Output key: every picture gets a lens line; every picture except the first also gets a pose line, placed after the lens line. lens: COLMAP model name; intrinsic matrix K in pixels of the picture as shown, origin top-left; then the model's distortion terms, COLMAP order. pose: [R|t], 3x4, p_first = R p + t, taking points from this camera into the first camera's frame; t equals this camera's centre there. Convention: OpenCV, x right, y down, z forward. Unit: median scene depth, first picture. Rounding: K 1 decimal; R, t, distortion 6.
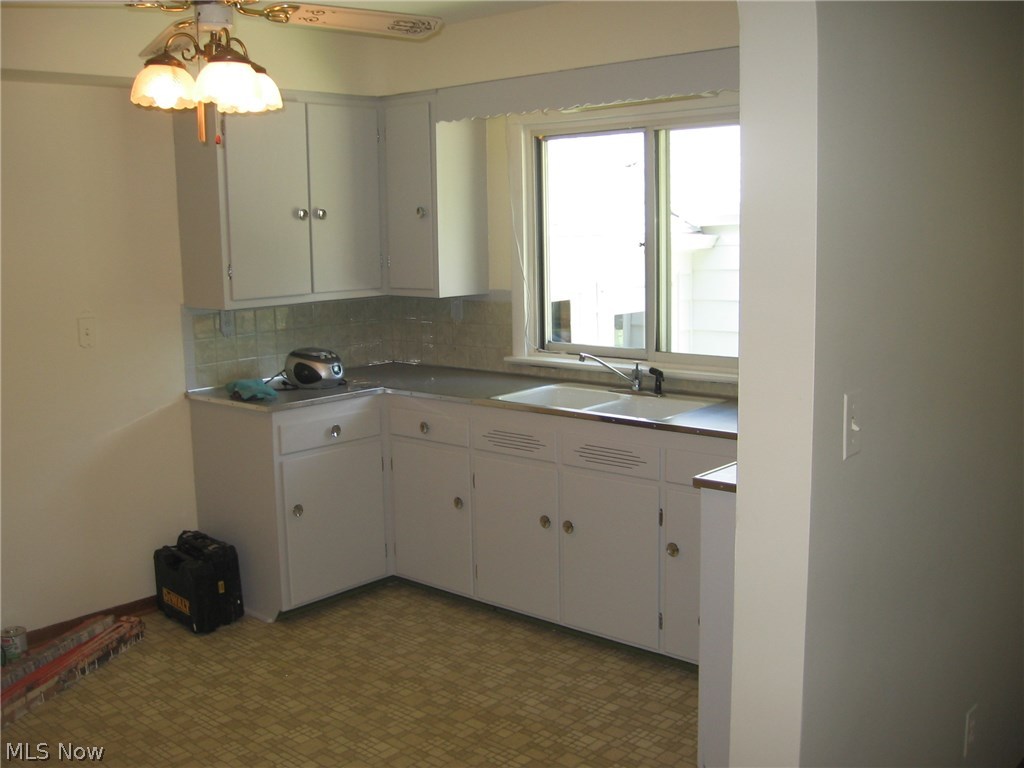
lens RADIAL K [[1076.9, 0, 512.0], [0, 1076.9, 384.0], [0, 0, 1]] dist [-0.255308, 0.003165]
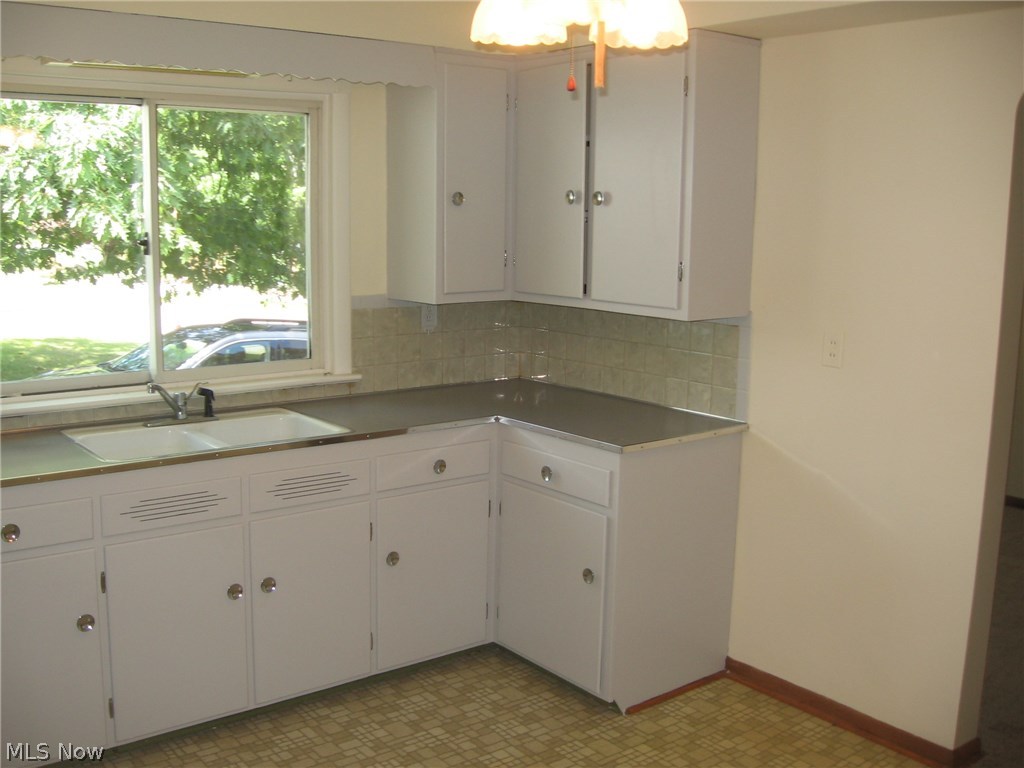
lens RADIAL K [[1046.9, 0, 512.0], [0, 1046.9, 384.0], [0, 0, 1]] dist [-0.091394, -0.007158]
pose [[0.194650, -0.137621, 0.971170, -0.713096], [0.140636, 0.983794, 0.111222, -0.086331], [-0.970738, 0.114932, 0.210850, 0.671289]]
